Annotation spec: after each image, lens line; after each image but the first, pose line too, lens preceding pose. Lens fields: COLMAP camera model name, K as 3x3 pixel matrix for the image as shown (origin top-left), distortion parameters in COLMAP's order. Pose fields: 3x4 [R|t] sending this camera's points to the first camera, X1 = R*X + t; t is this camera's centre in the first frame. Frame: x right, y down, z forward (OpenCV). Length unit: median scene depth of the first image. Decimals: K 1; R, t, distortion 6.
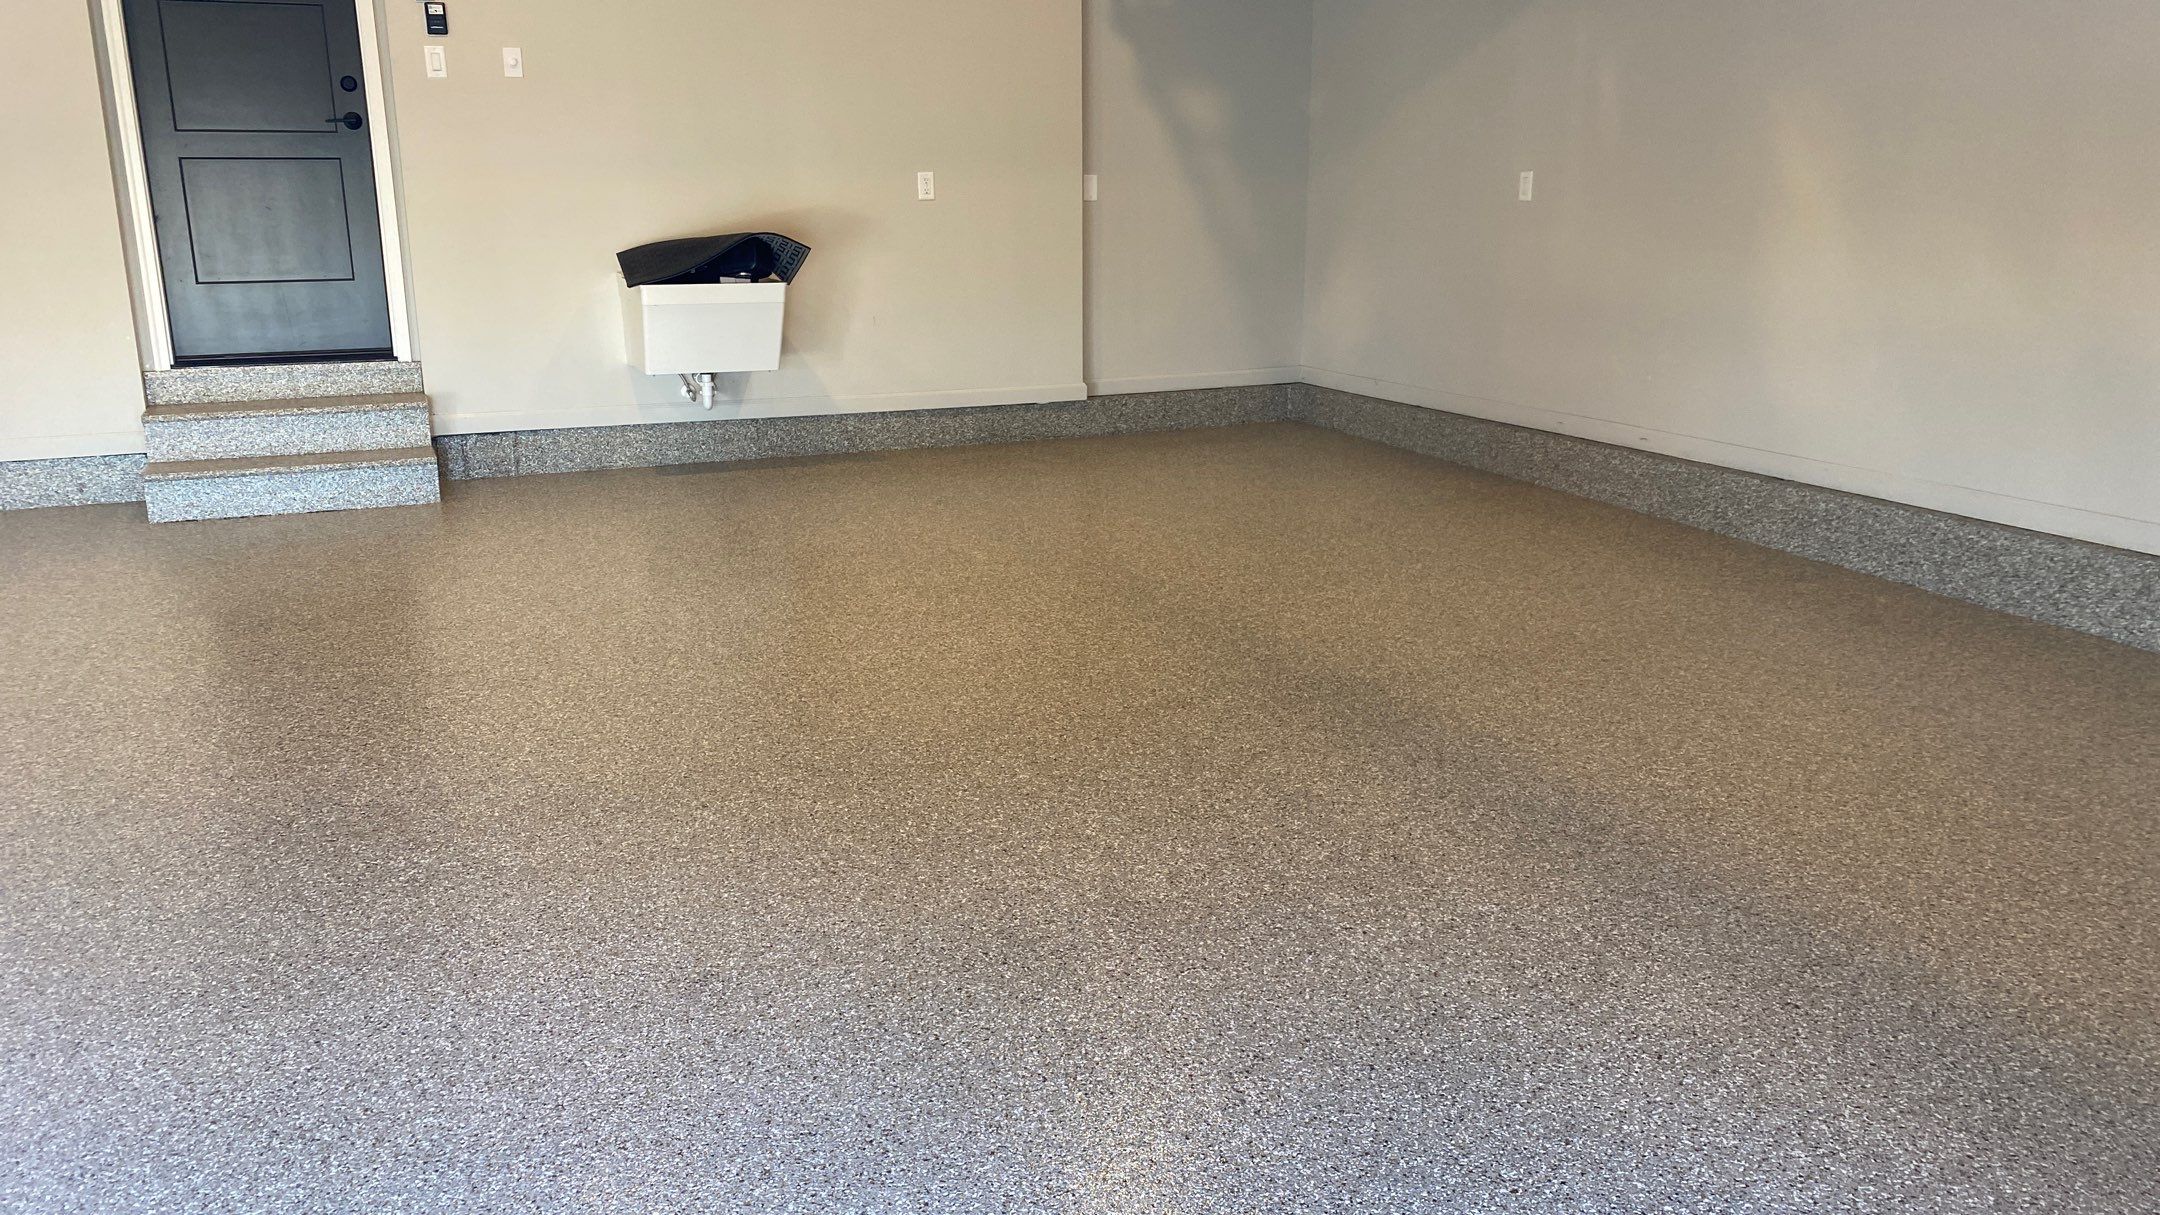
lens RADIAL K [[1659.1, 0, 1083.3], [0, 1659.1, 600.0], [0, 0, 1]] dist [0.059696, -0.084048]
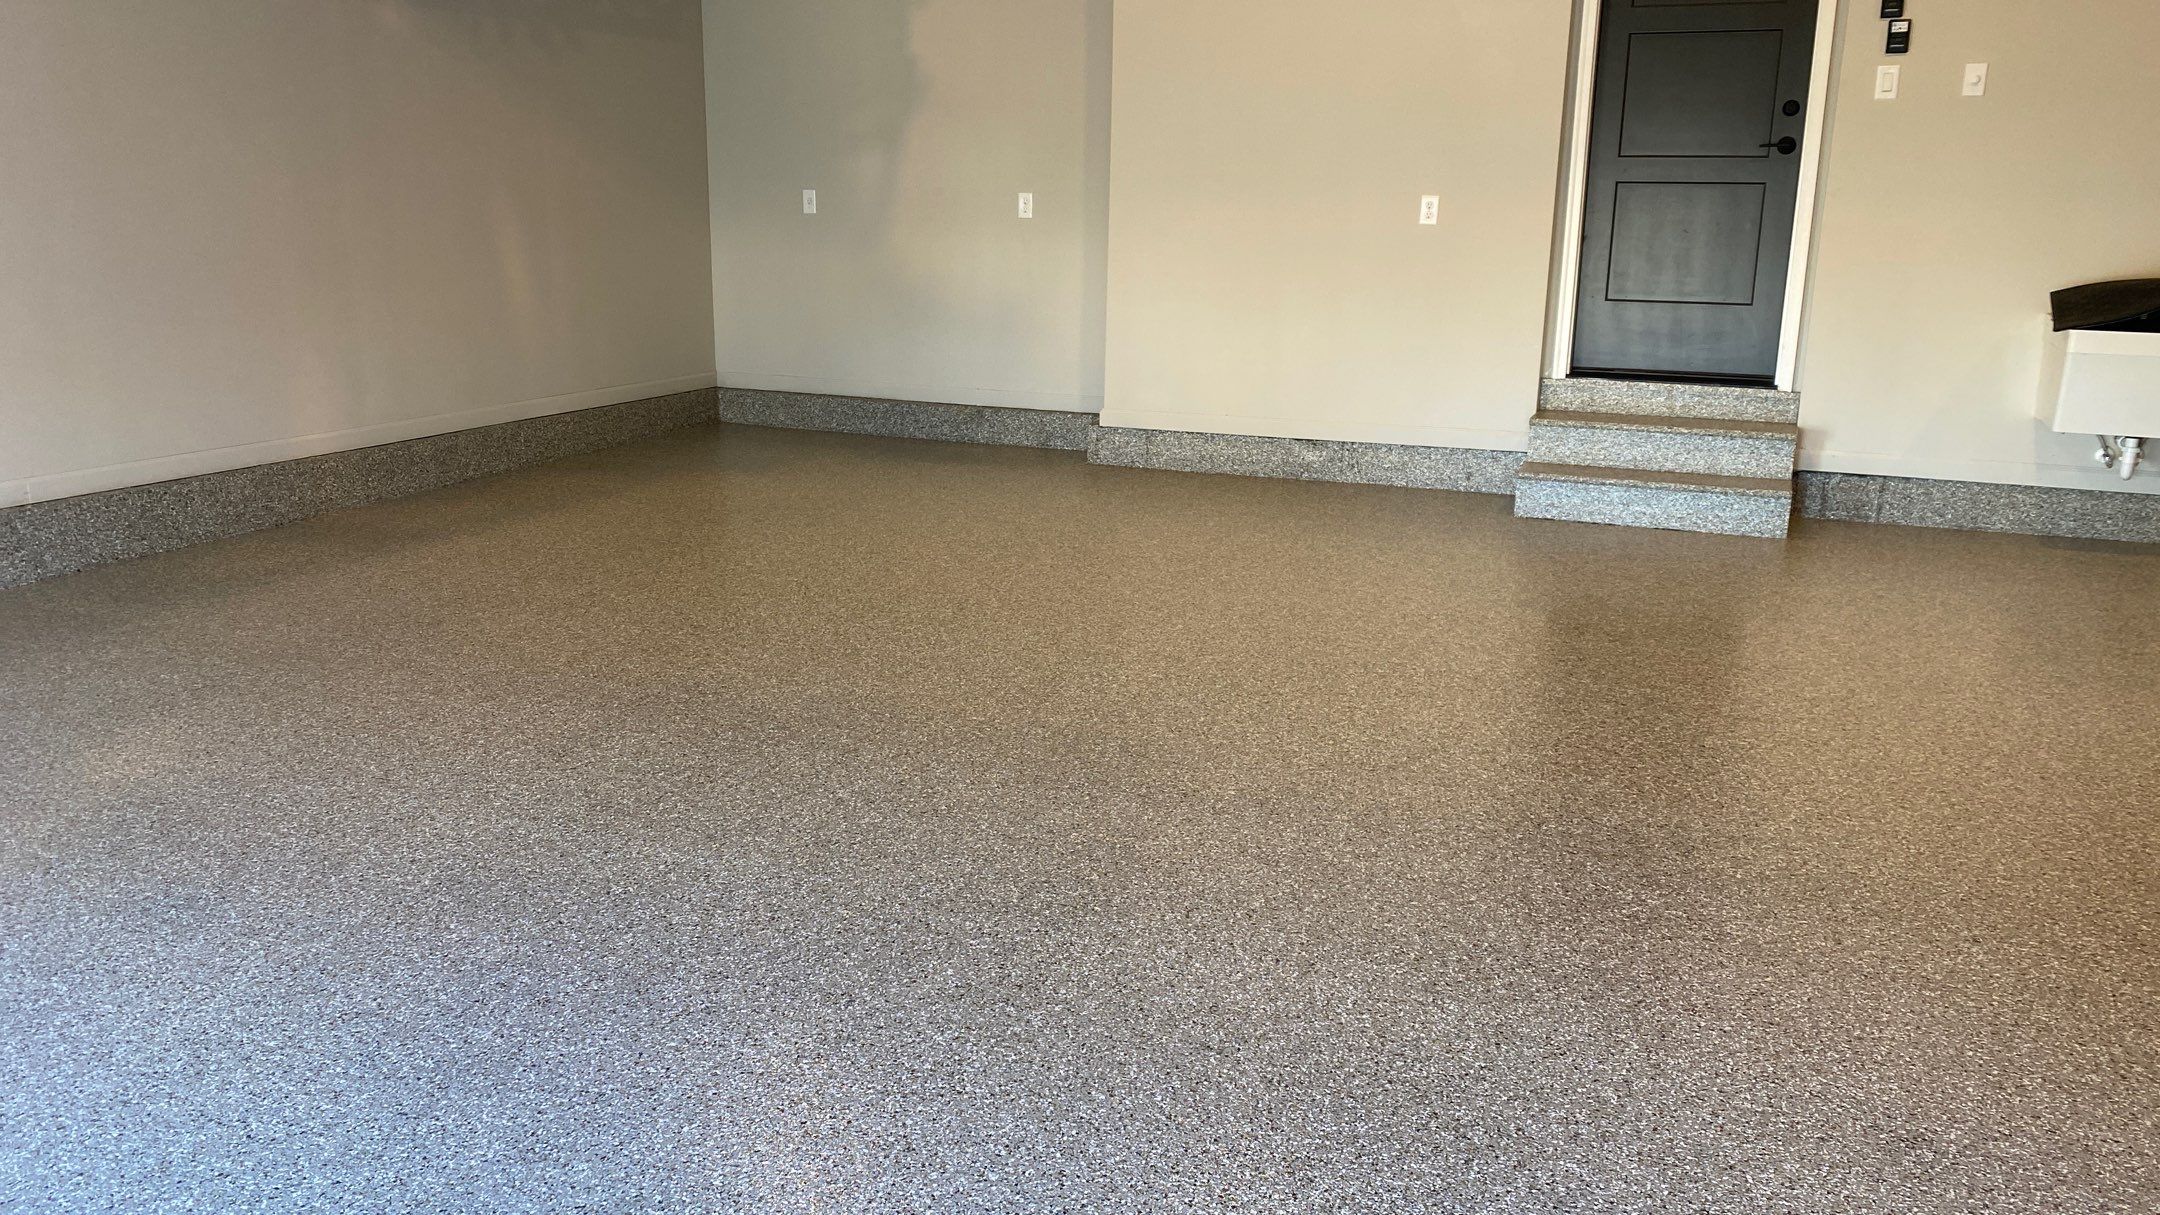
lens RADIAL K [[1659.1, 0, 1083.3], [0, 1659.1, 600.0], [0, 0, 1]] dist [0.059696, -0.084048]
pose [[0.694744, 0.184356, -0.695229, 0.011031], [-0.194402, 0.978748, 0.065272, -0.007985], [0.692488, 0.089807, 0.715818, 0.032116]]
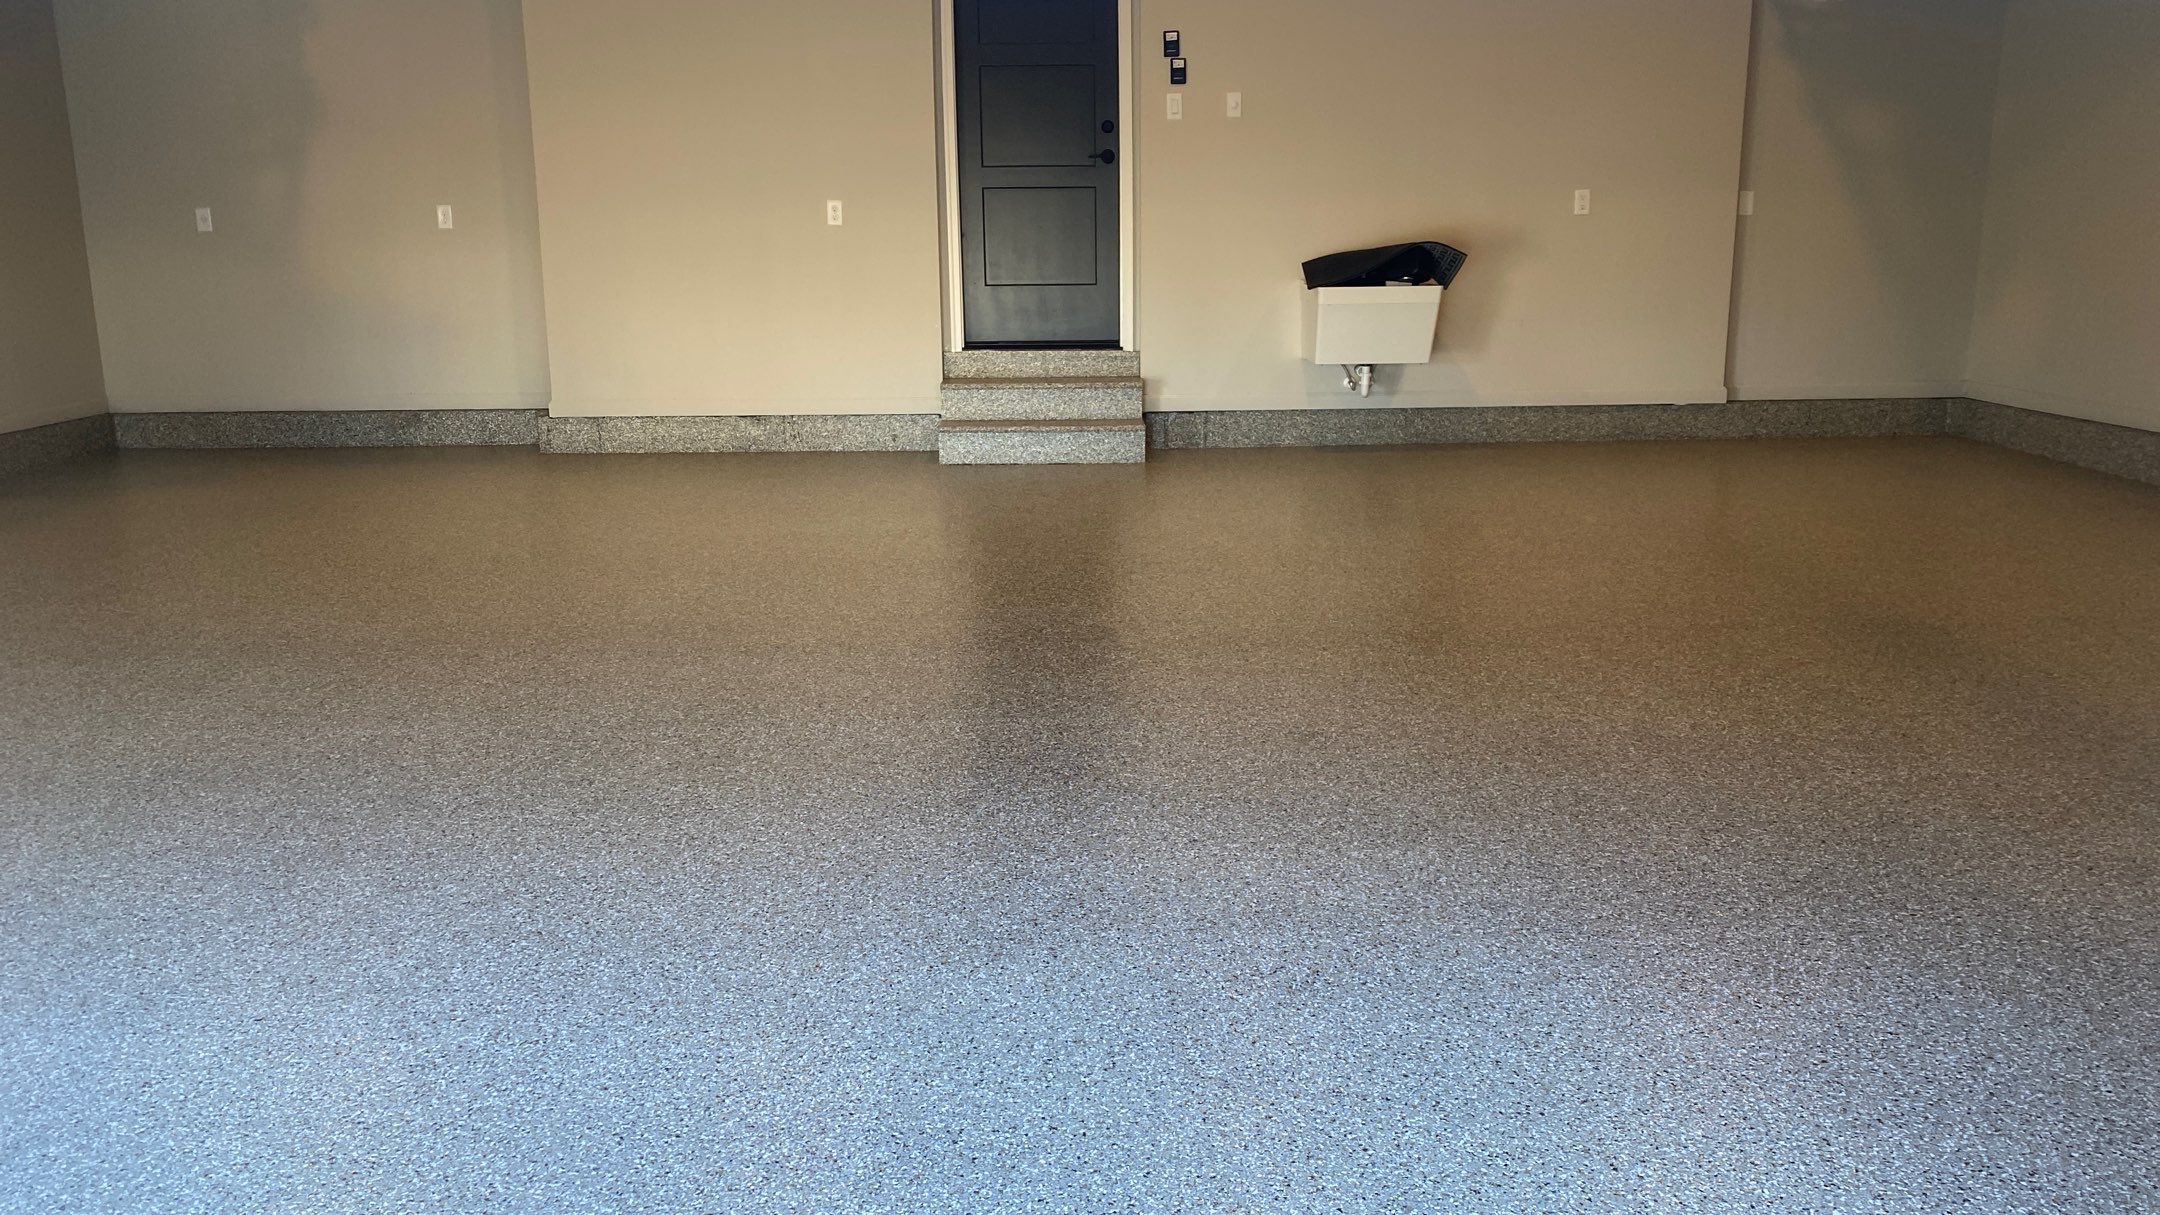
lens RADIAL K [[1721.1, 0, 1087.7], [0, 1721.1, 617.9], [0, 0, 1]] dist [0.162071, -0.351601]
pose [[0.924769, 0.076162, -0.372829, 0.062049], [-0.088758, 0.995913, -0.016708, 0.081733], [0.370033, 0.048543, 0.927750, -0.197445]]
